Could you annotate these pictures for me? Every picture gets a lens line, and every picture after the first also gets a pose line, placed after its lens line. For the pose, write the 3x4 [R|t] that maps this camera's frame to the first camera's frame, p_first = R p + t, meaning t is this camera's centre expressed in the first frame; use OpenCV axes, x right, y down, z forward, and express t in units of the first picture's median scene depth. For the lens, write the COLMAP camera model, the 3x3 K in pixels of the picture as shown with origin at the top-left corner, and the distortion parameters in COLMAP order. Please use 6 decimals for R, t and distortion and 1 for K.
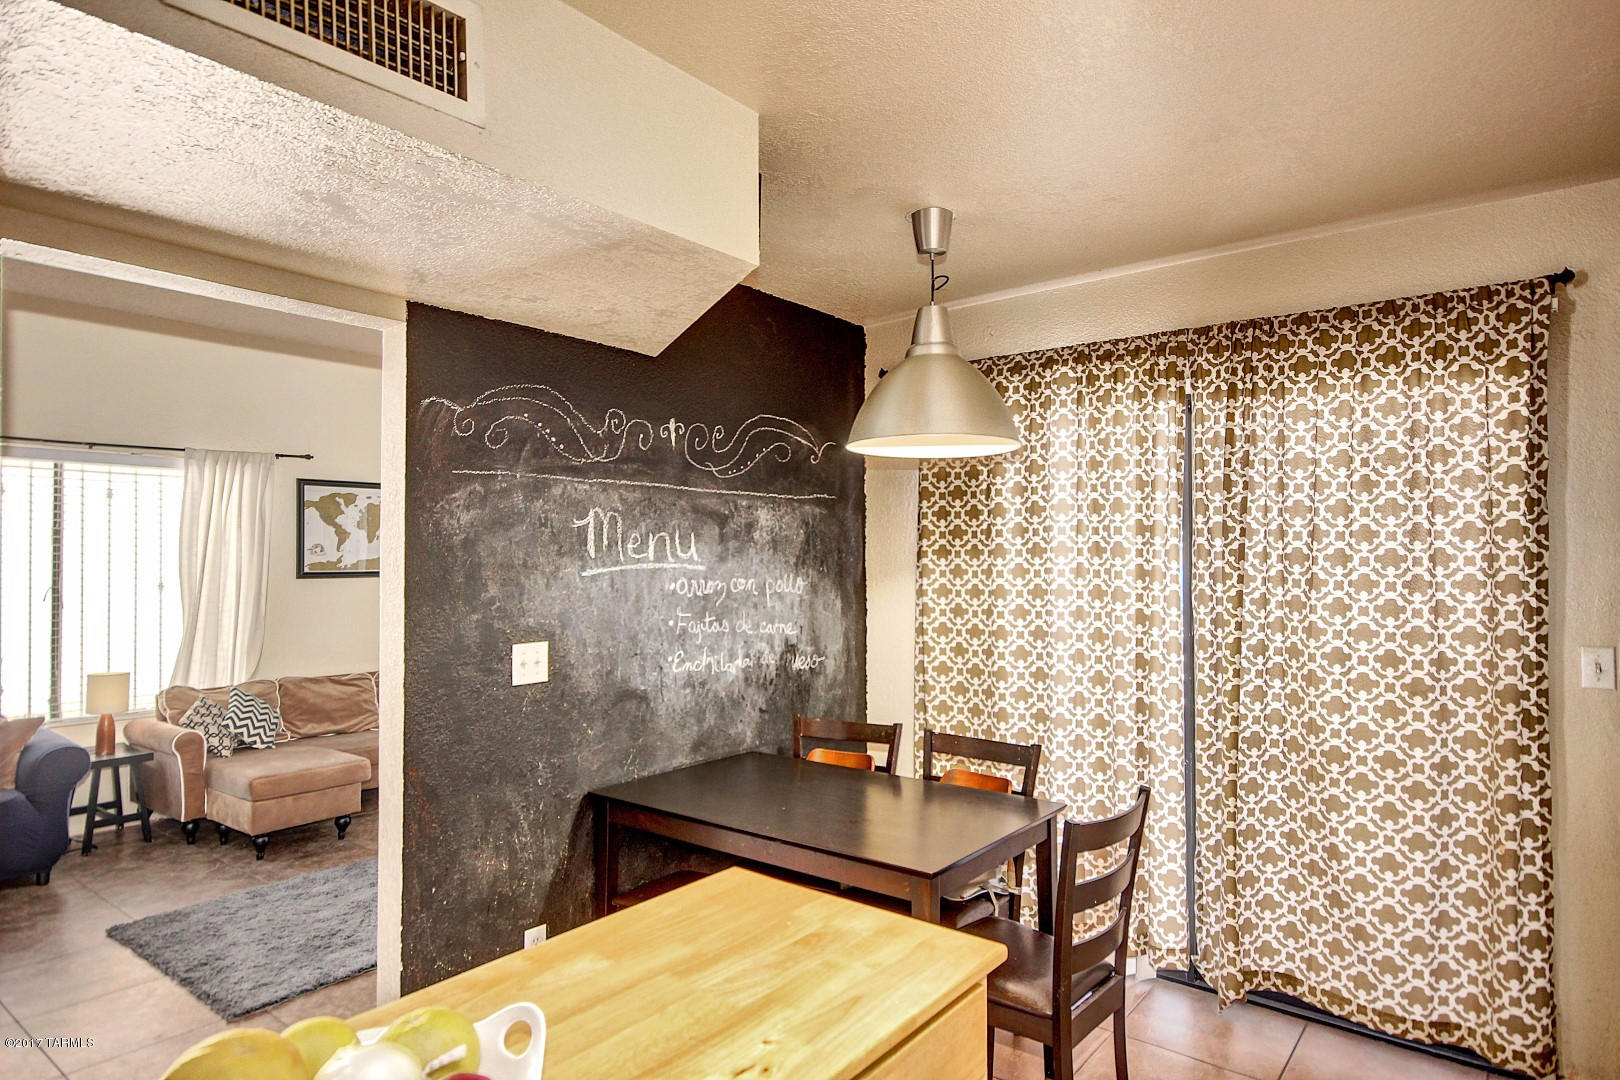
lens RADIAL K [[922.1, 0, 809.6], [0, 922.1, 543.0], [0, 0, 1]] dist [-0.002419, -0.000813]
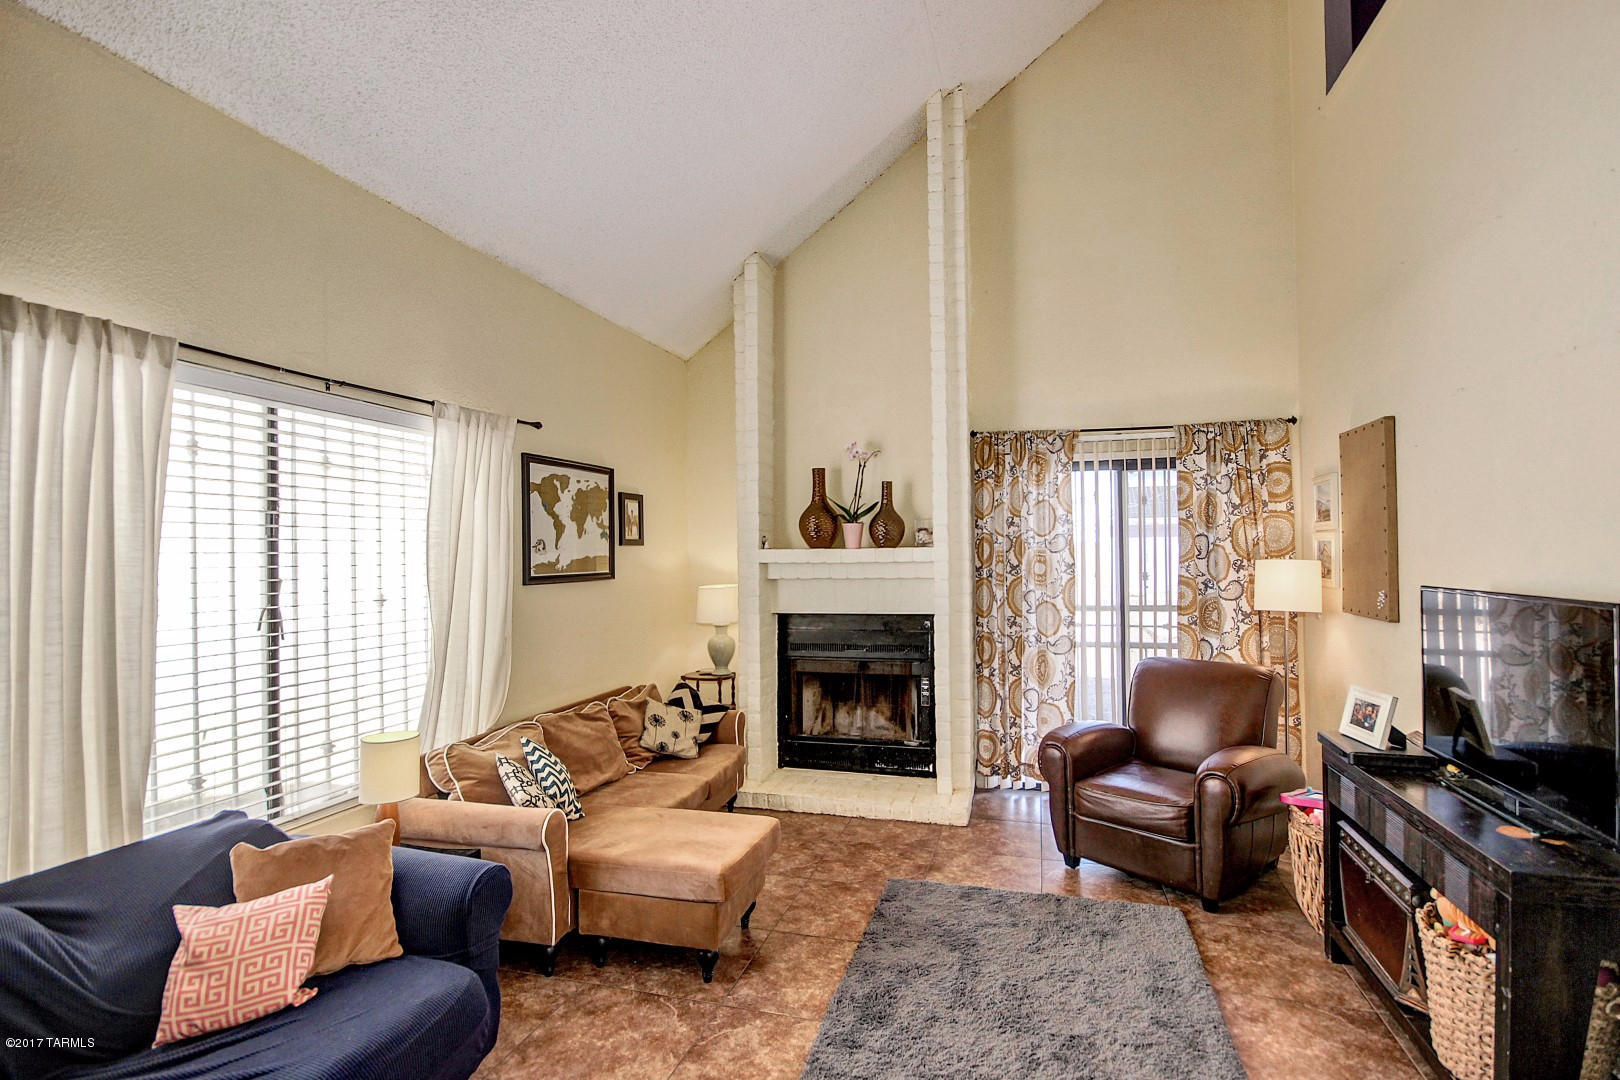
lens RADIAL K [[769.8, 0, 814.1], [0, 769.8, 543.9], [0, 0, 1]] dist [0.002008, -0.011202]
pose [[0.923778, -0.002096, 0.382922, -0.574519], [0.003395, 0.999991, -0.002717, 0.007455], [-0.382913, 0.003810, 0.923777, 0.322933]]
